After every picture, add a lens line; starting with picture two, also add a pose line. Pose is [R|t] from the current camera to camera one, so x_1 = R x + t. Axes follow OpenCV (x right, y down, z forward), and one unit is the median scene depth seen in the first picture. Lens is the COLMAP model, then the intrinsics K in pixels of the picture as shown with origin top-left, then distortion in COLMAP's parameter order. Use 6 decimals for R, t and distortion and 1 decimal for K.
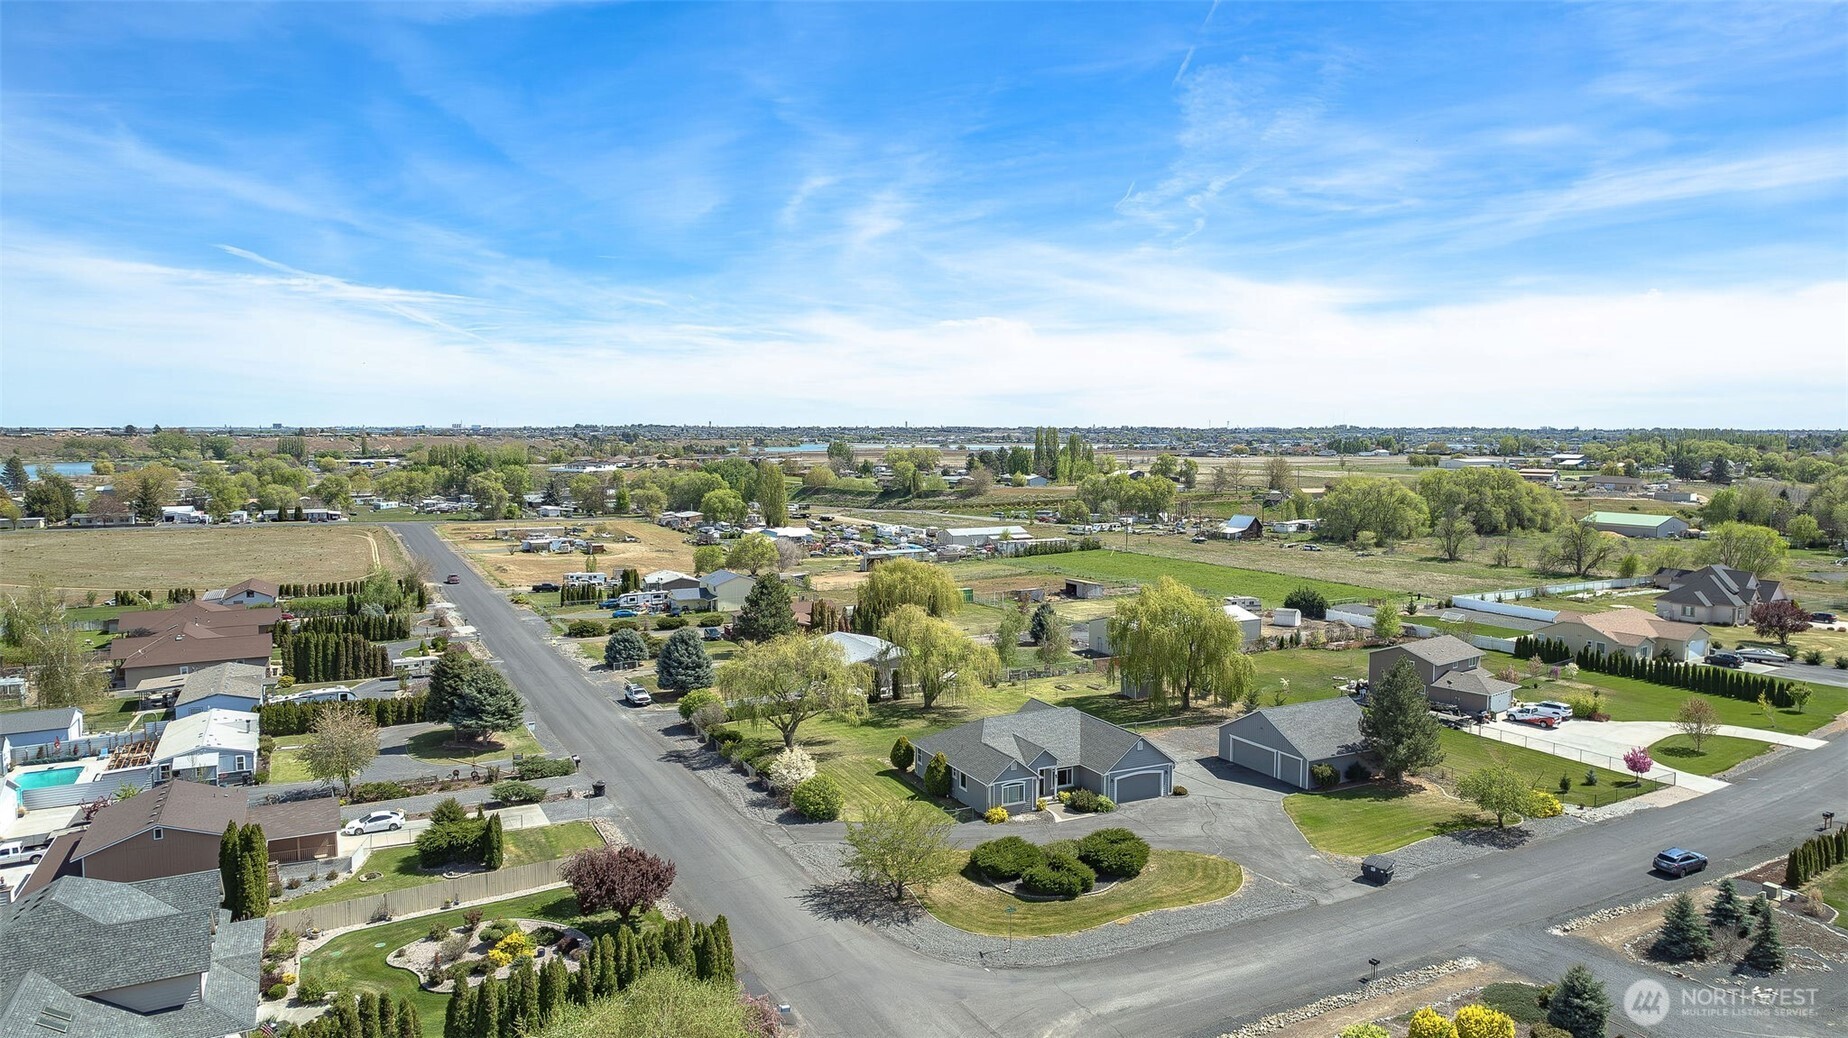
lens RADIAL K [[1184.4, 0, 931.4], [0, 1184.4, 512.9], [0, 0, 1]] dist [-0.062129, 0.060143]
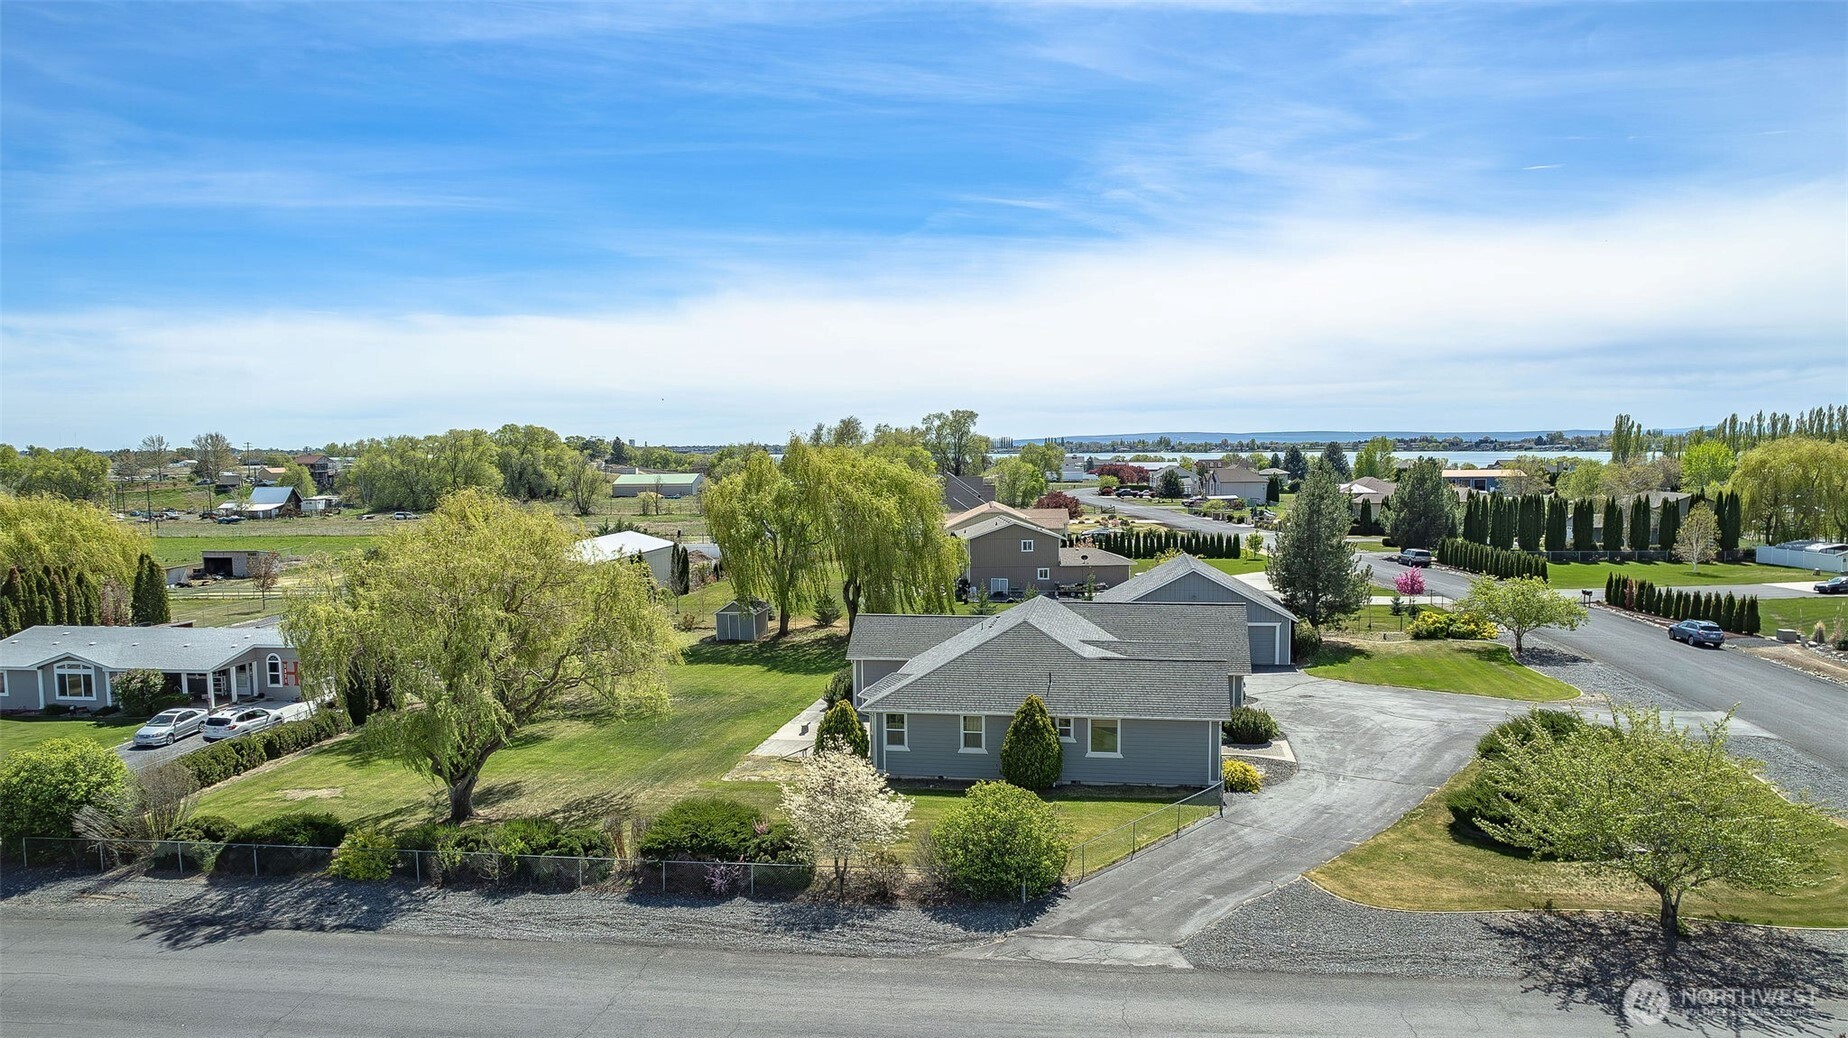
lens RADIAL K [[1256.0, 0, 919.9], [0, 1256.0, 554.9], [0, 0, 1]] dist [-0.070180, 0.076568]
pose [[0.586664, -0.072342, 0.806593, -0.373313], [0.063697, 0.997038, 0.043093, 0.110881], [-0.807322, 0.026096, 0.589534, 0.668886]]
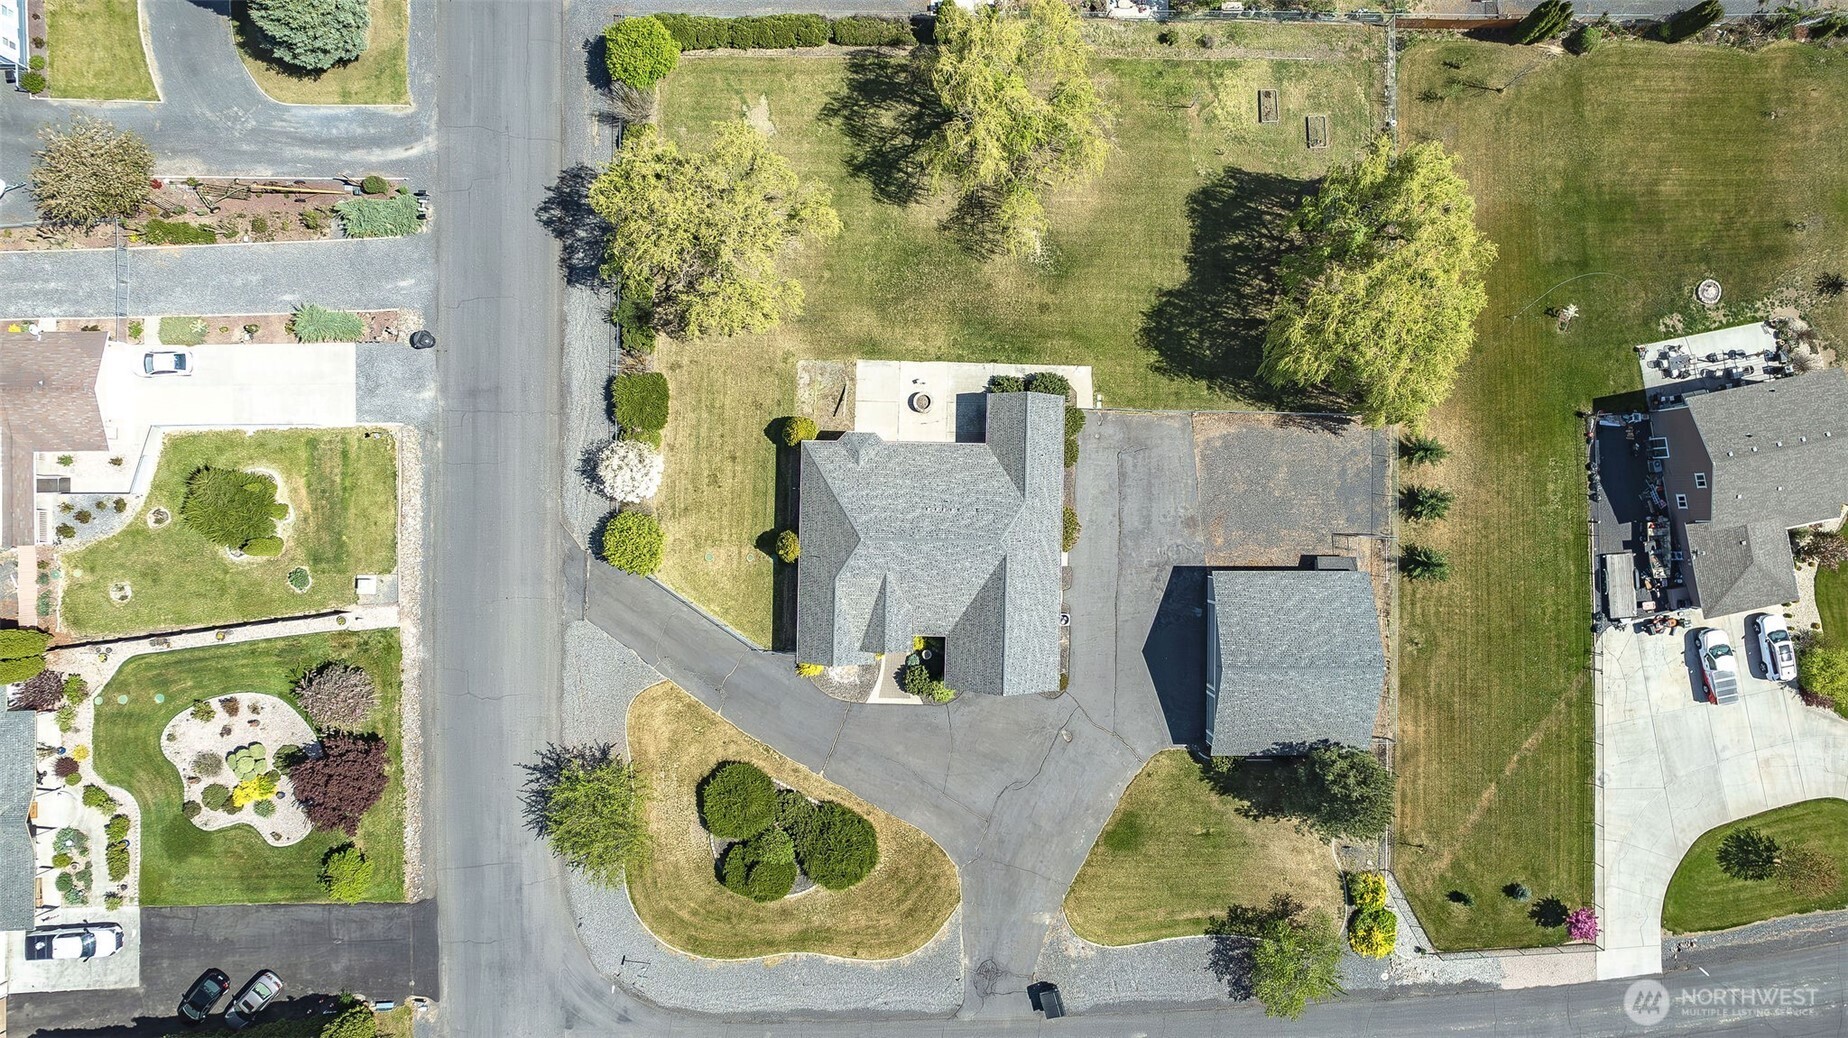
lens RADIAL K [[1184.4, 0, 931.4], [0, 1184.4, 512.9], [0, 0, 1]] dist [-0.062129, 0.060143]
pose [[0.890257, 0.454372, 0.031435, 0.047577], [-0.074639, 0.077458, 0.994198, -0.523941], [0.449301, -0.887438, 0.102872, 0.883670]]
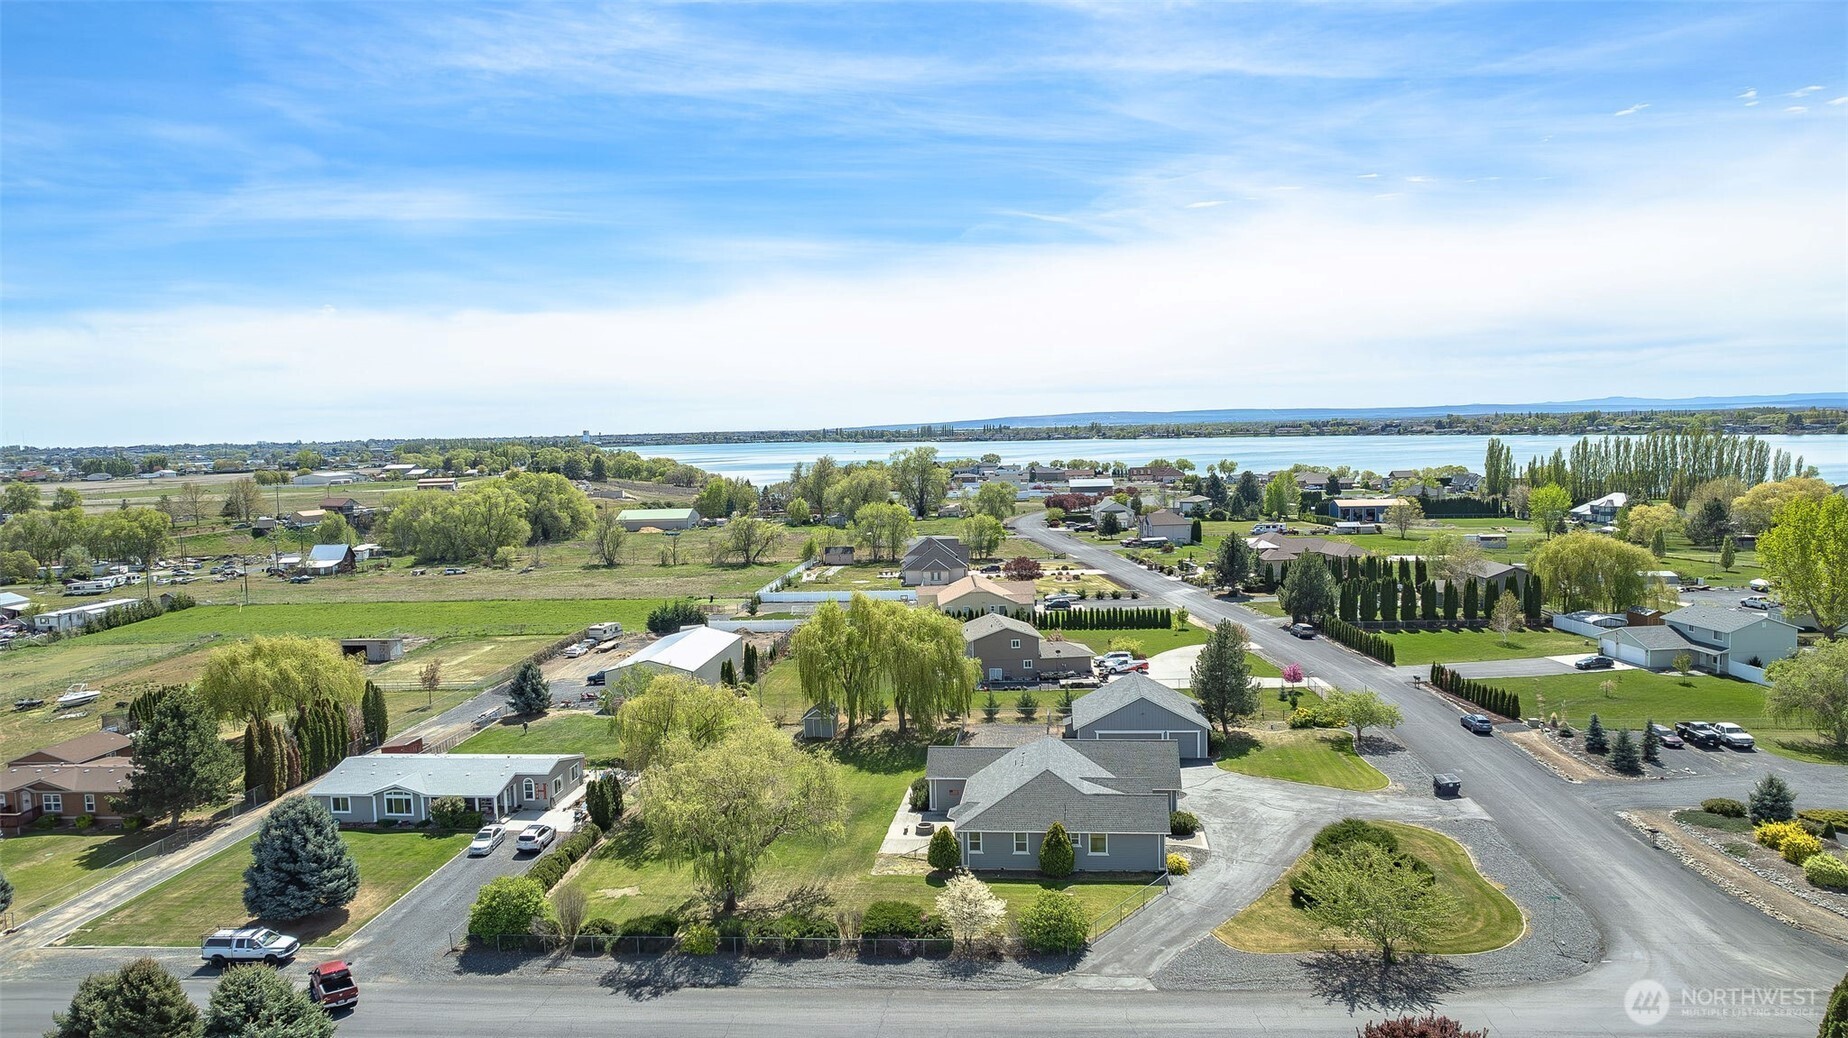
lens RADIAL K [[1206.8, 0, 924.0], [0, 1206.8, 519.0], [0, 0, 1]] dist [-0.058063, 0.060202]
pose [[0.543634, -0.078638, 0.835630, -0.640047], [0.085454, 0.995613, 0.038100, -0.037592], [-0.834961, 0.050696, 0.547970, 0.554808]]
